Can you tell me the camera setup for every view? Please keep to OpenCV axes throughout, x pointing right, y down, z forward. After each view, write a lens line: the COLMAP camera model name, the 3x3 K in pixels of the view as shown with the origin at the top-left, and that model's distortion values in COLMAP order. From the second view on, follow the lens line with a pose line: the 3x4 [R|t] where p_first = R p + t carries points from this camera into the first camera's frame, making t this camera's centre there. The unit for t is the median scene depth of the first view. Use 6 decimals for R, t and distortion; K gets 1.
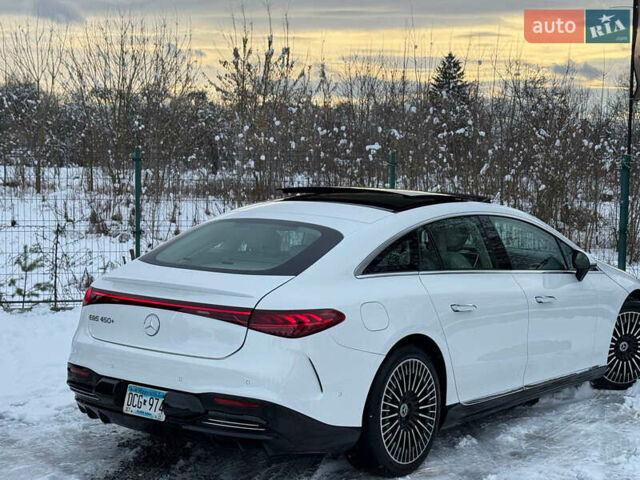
lens RADIAL K [[1123.0, 0, 312.7], [0, 1123.0, 243.2], [0, 0, 1]] dist [0.147667, 0.033753]
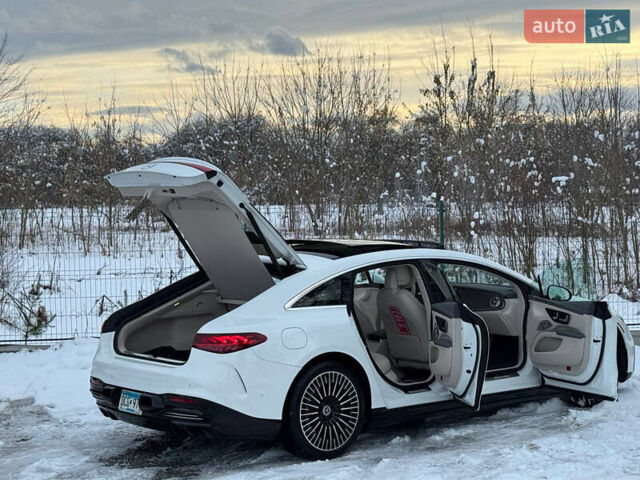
lens RADIAL K [[1253.5, 0, 303.1], [0, 1253.5, 240.1], [0, 0, 1]] dist [0.090373, 0.170598]
pose [[0.978941, -0.025407, -0.202557, 0.345797], [0.018306, 0.999153, -0.036853, 0.002706], [0.203322, 0.032369, 0.978577, -0.434159]]
